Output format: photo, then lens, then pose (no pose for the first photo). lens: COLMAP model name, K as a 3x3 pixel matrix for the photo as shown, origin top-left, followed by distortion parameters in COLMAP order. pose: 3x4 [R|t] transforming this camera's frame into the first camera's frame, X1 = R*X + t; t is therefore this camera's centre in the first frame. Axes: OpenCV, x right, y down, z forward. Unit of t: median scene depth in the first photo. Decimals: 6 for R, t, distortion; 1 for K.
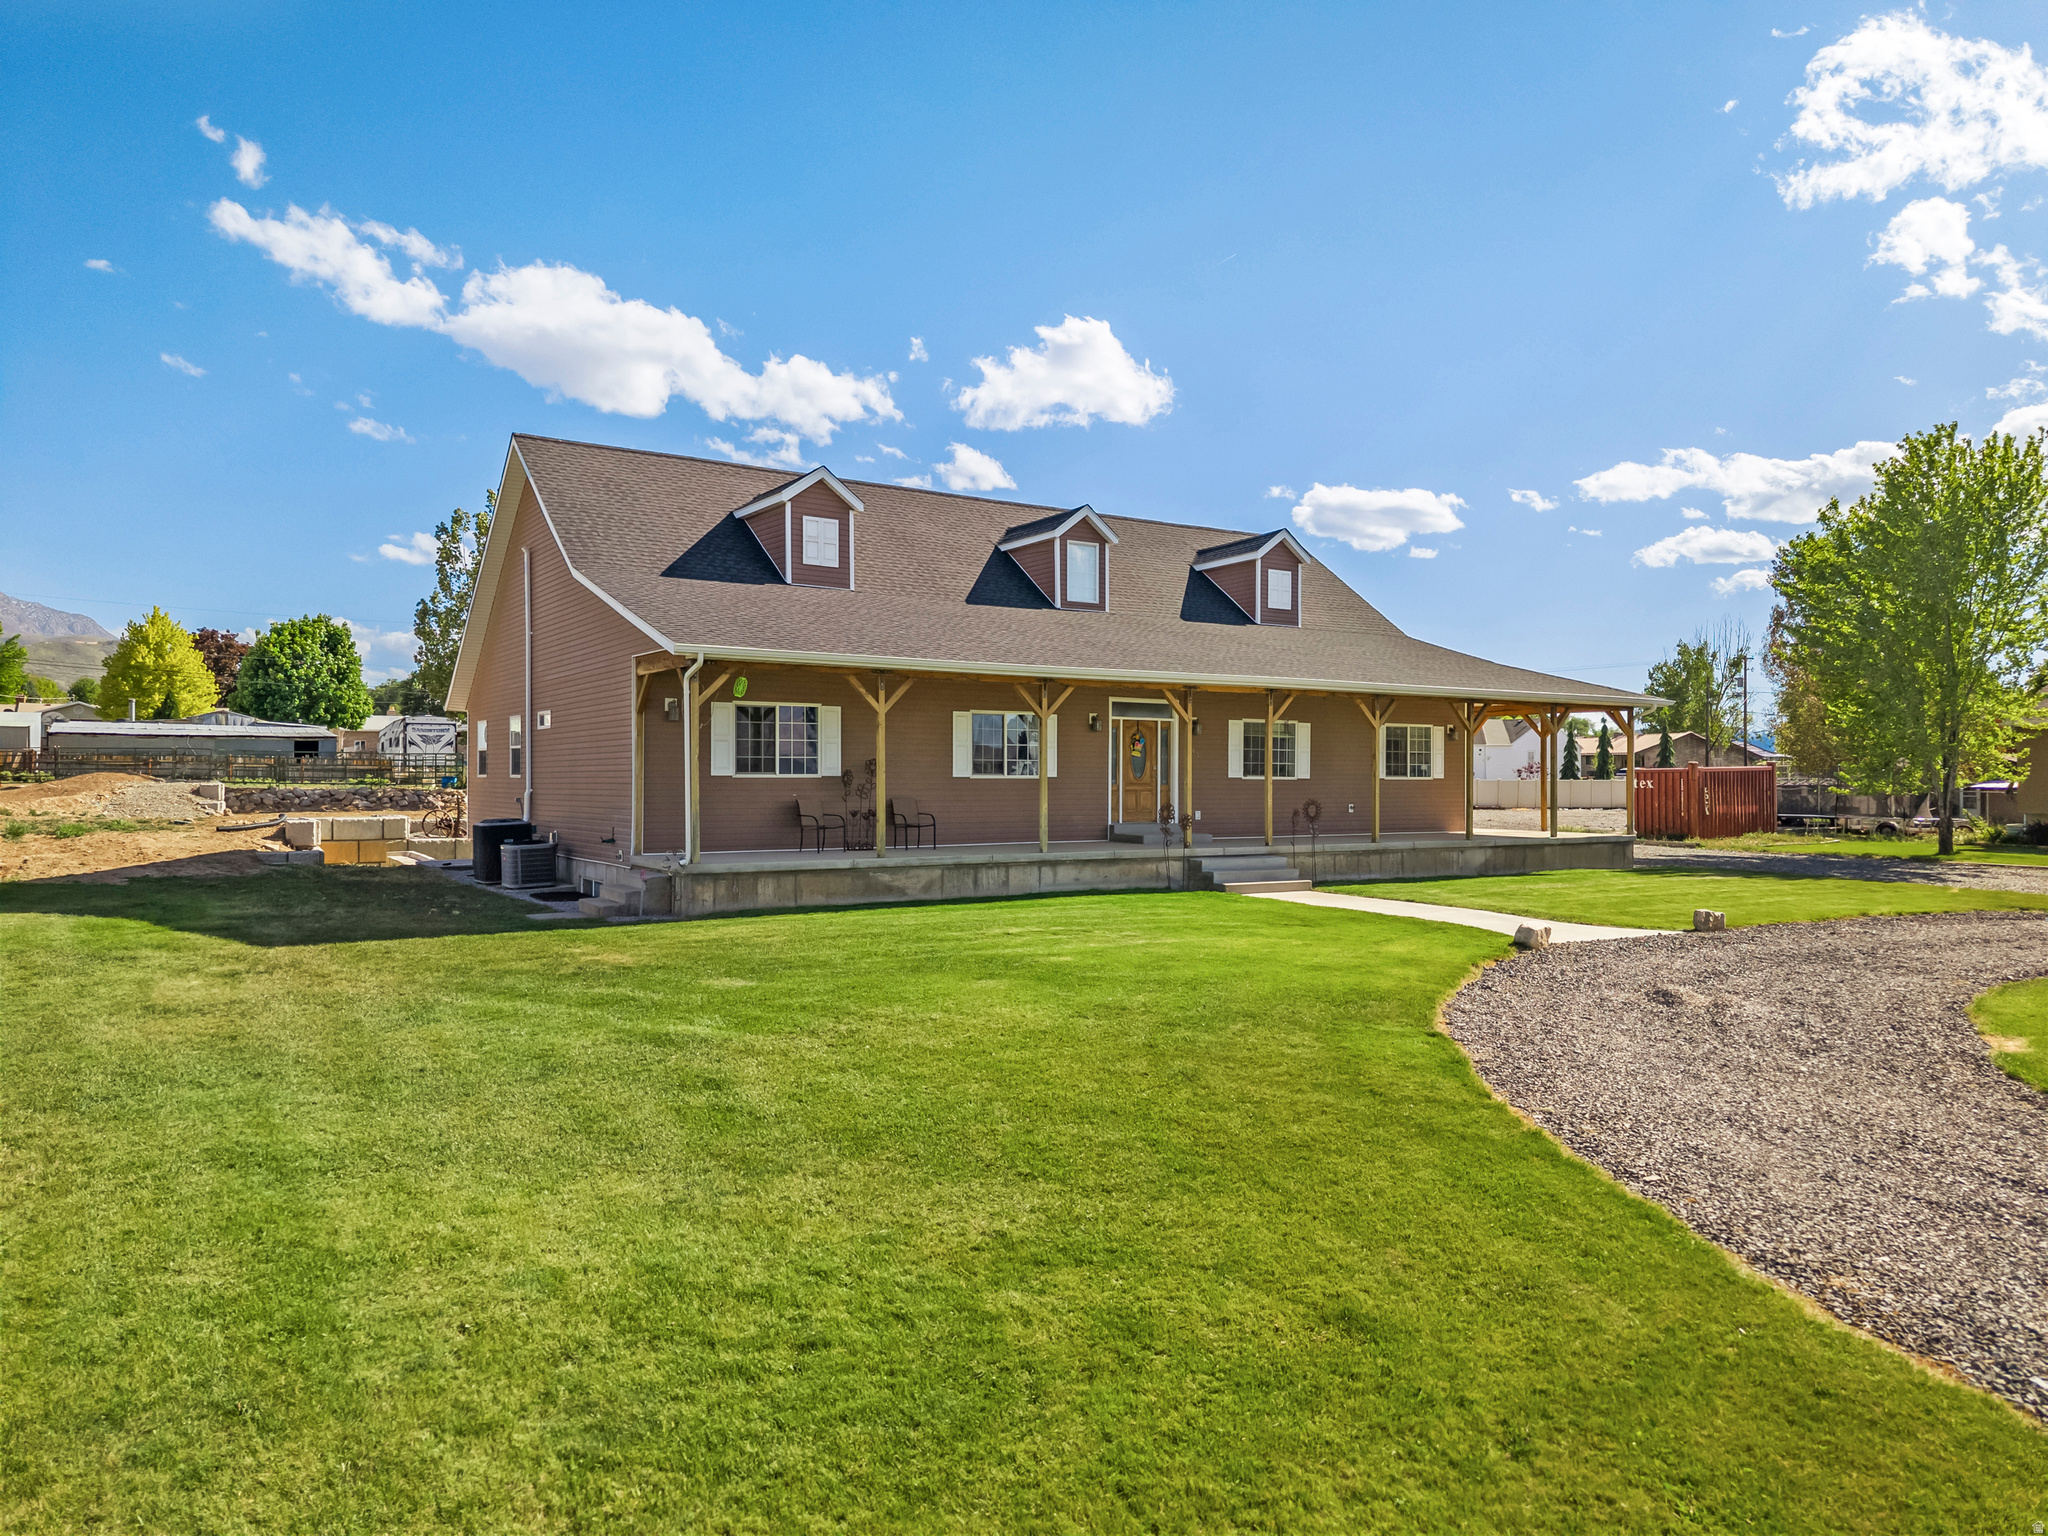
lens RADIAL K [[1372.0, 0, 1018.6], [0, 1372.0, 783.7], [0, 0, 1]] dist [0.034652, -0.037839]
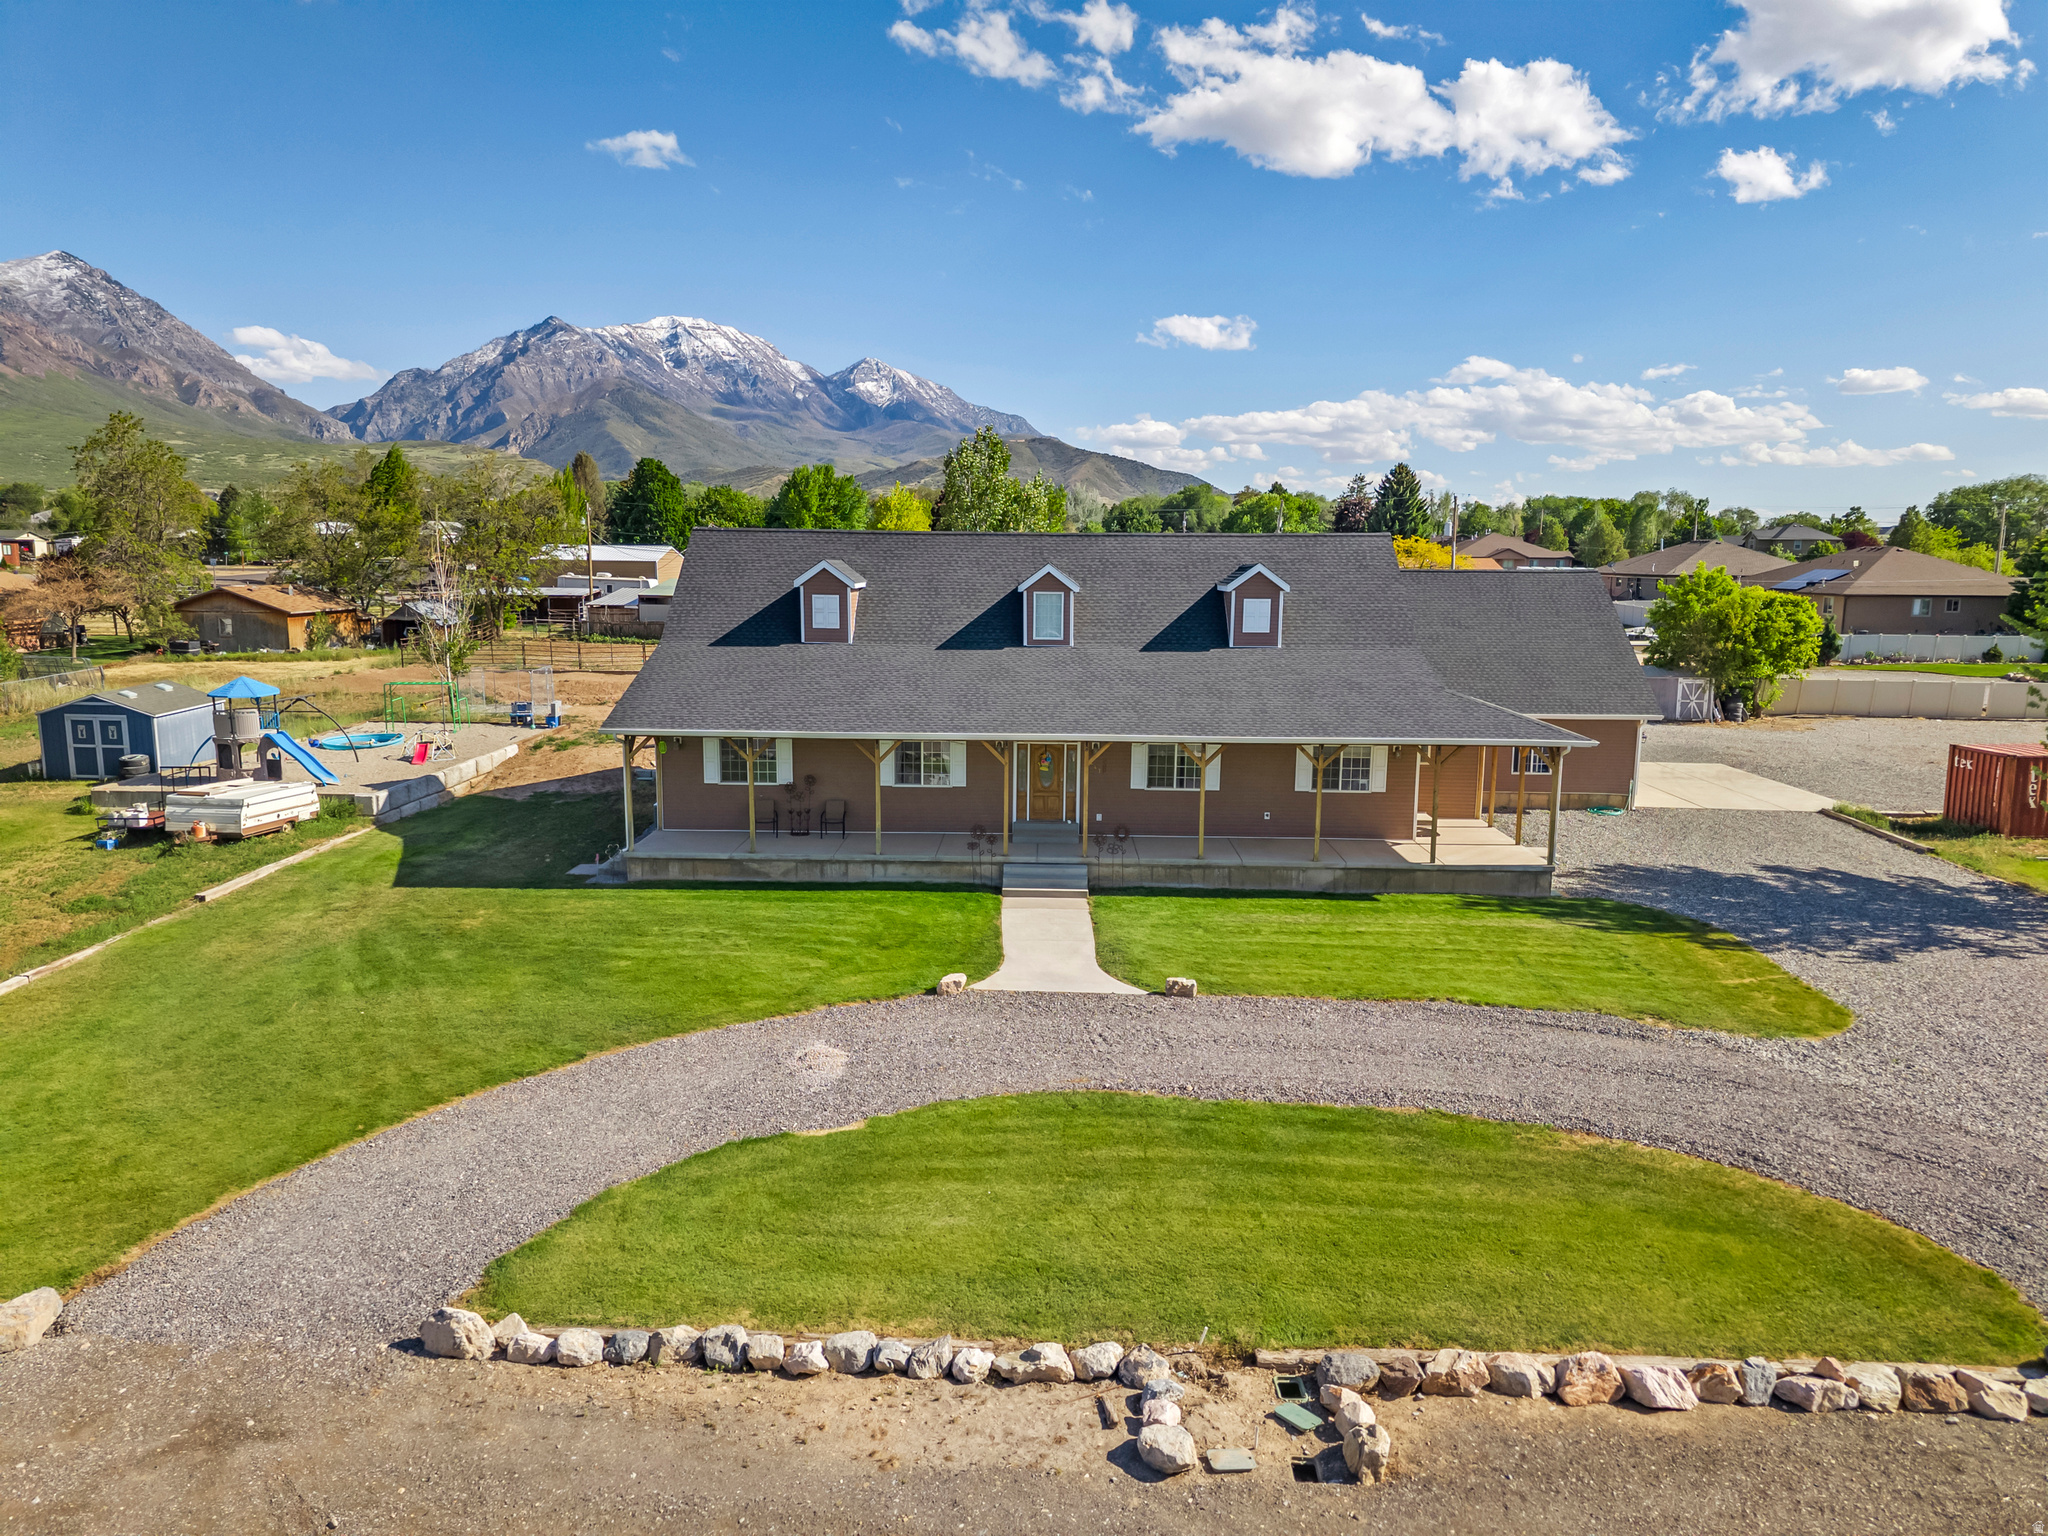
lens RADIAL K [[1372.0, 0, 1020.1], [0, 1372.0, 764.8], [0, 0, 1]] dist [0.034652, -0.037839]
pose [[0.826872, 0.090272, -0.555098, 0.819230], [-0.007422, 0.988699, 0.149729, -0.228575], [0.562341, -0.119687, 0.818198, -0.082926]]
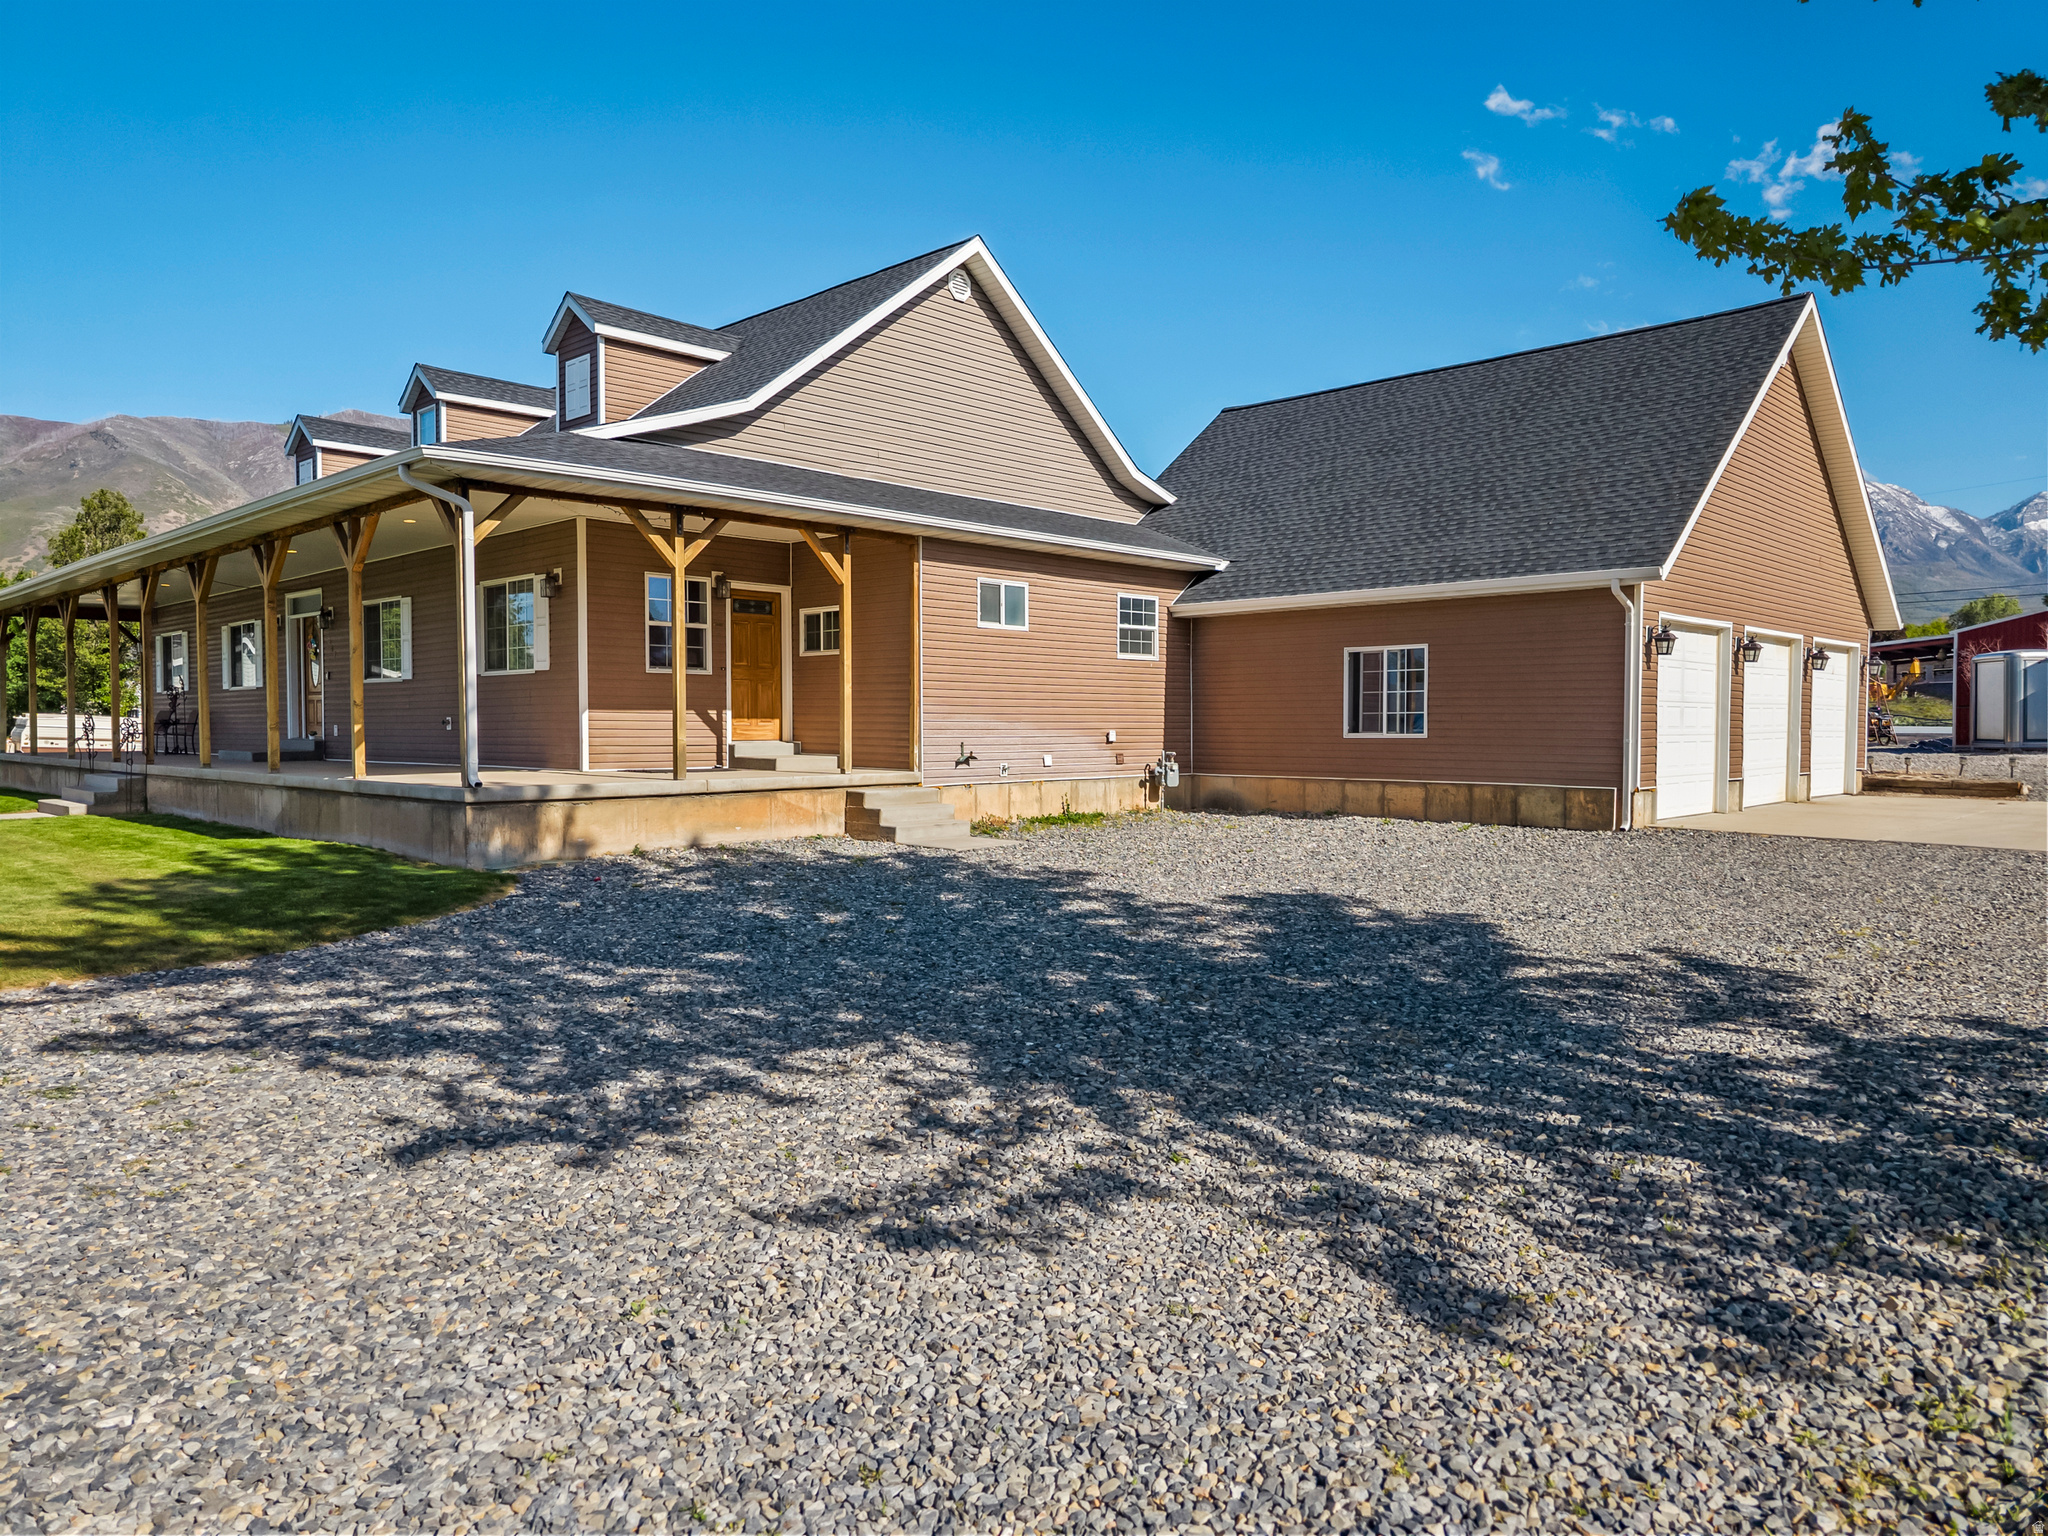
lens RADIAL K [[1372.0, 0, 1016.5], [0, 1372.0, 779.1], [0, 0, 1]] dist [0.034652, -0.037839]
pose [[0.222043, 0.035040, -0.974407, 1.060689], [-0.001174, 0.999363, 0.035669, 0.023811], [0.975036, -0.006776, 0.221943, 1.278209]]
